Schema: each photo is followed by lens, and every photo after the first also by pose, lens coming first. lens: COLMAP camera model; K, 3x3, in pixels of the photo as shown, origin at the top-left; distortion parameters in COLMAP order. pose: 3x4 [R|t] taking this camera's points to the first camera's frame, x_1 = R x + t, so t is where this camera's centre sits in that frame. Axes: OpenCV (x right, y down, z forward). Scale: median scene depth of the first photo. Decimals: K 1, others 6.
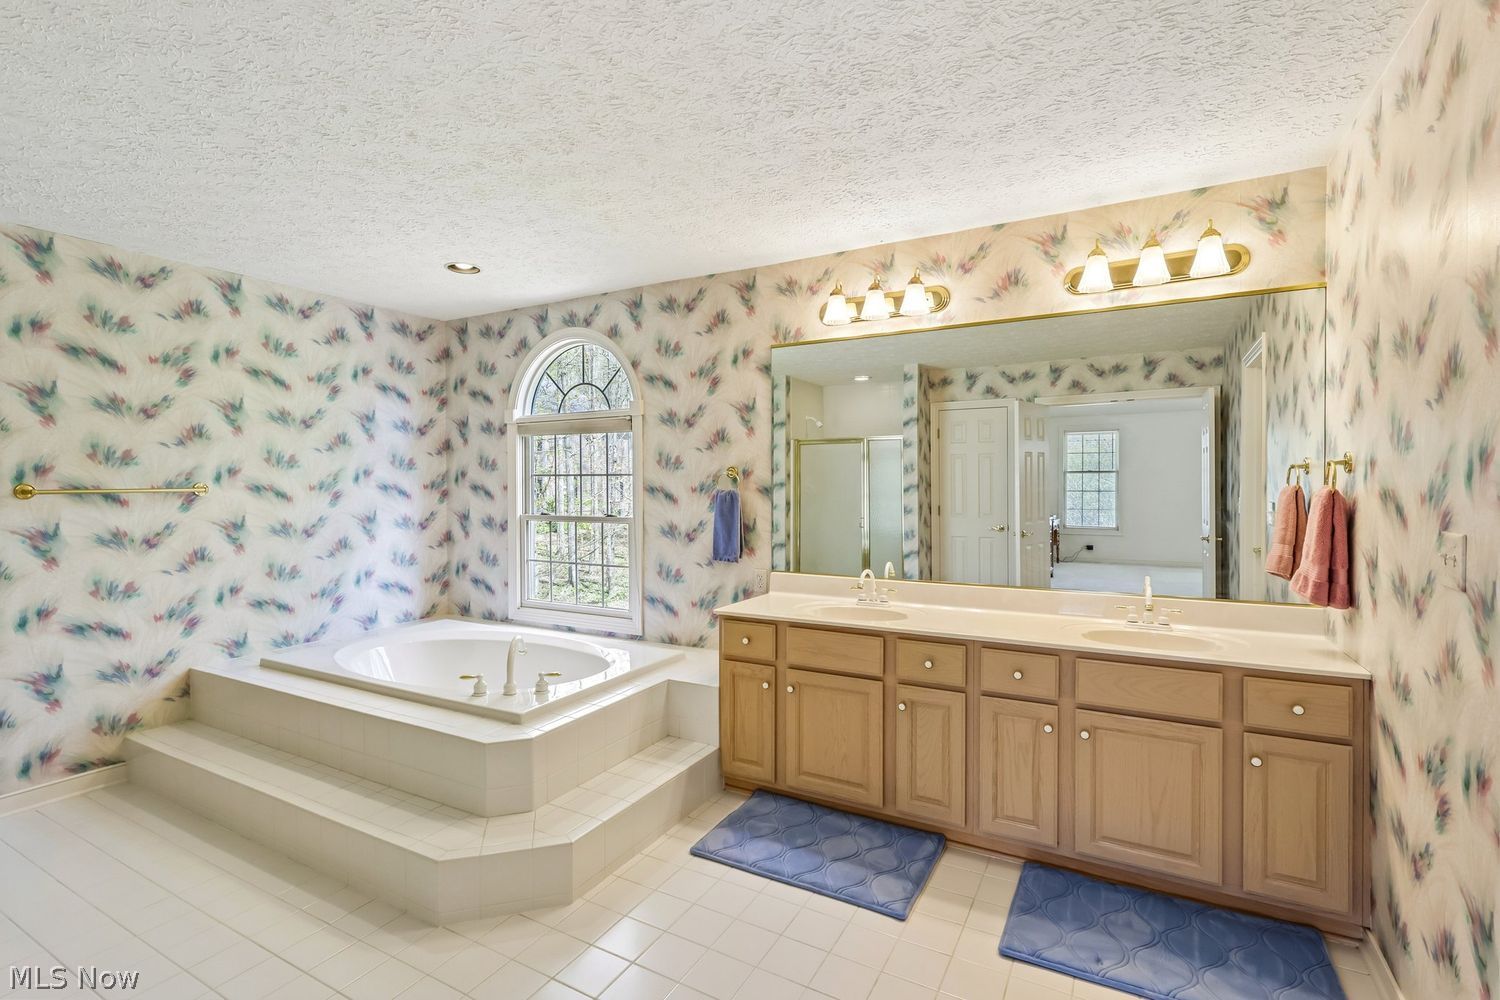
lens RADIAL K [[700.7, 0, 750.0], [0, 700.7, 500.0], [0, 0, 1]] dist [0.002297, 0.000527]
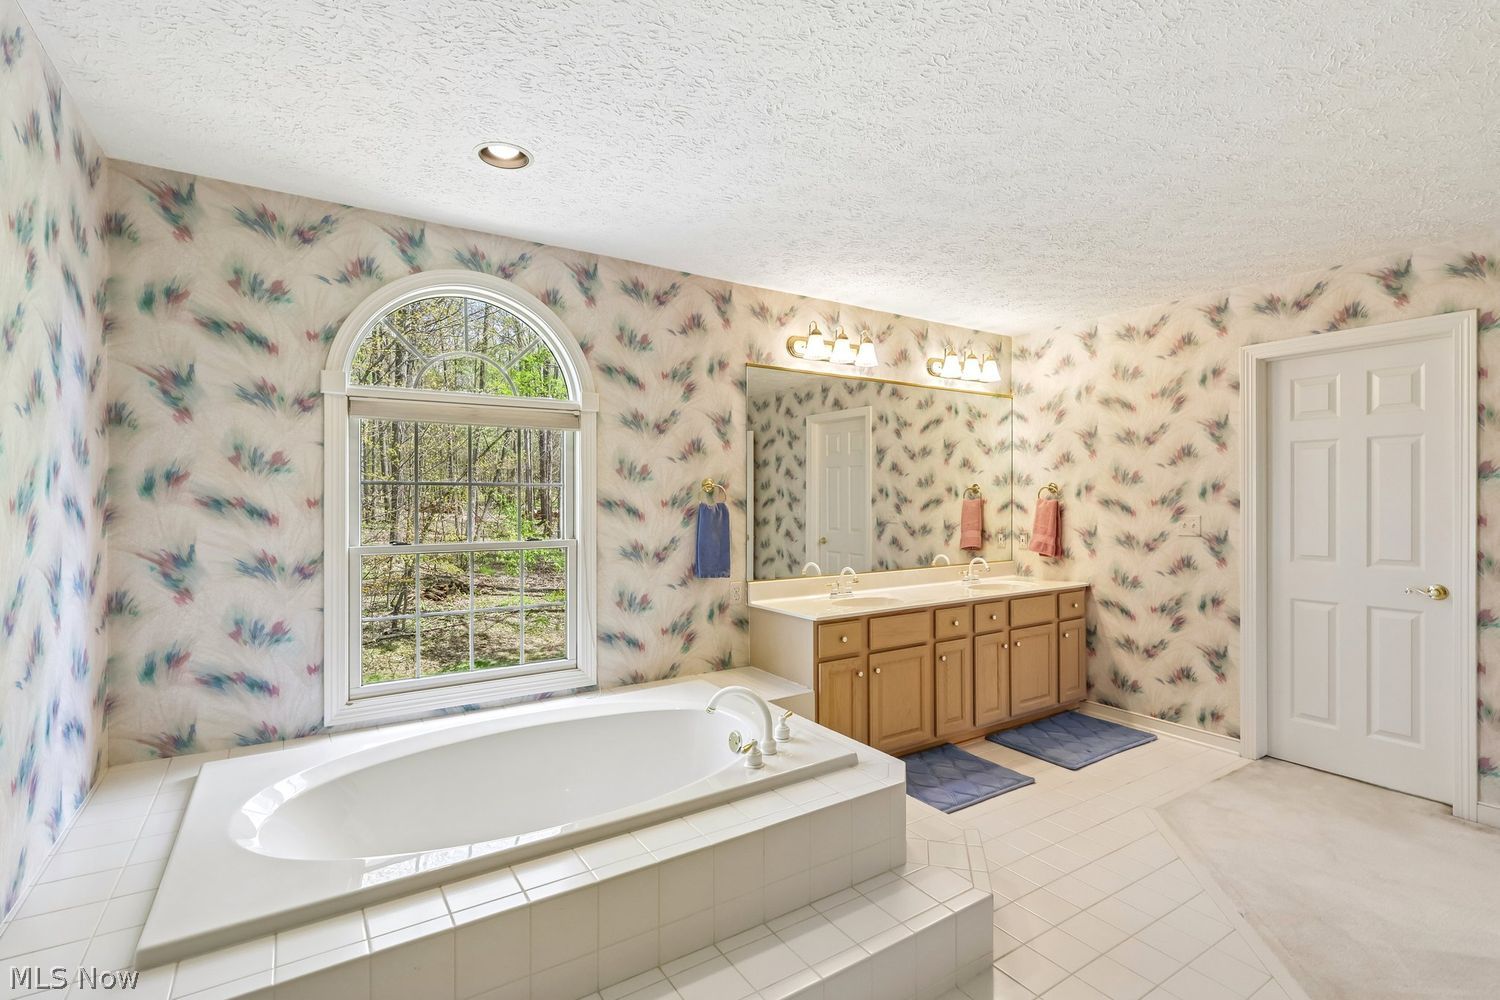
lens RADIAL K [[704.5, 0, 779.1], [0, 704.5, 500.1], [0, 0, 1]] dist [0.001500, 0.000363]
pose [[0.446010, -0.005728, 0.895010, -0.819053], [0.015499, 0.999879, -0.001325, -0.015433], [-0.894894, 0.014462, 0.446044, 0.463716]]
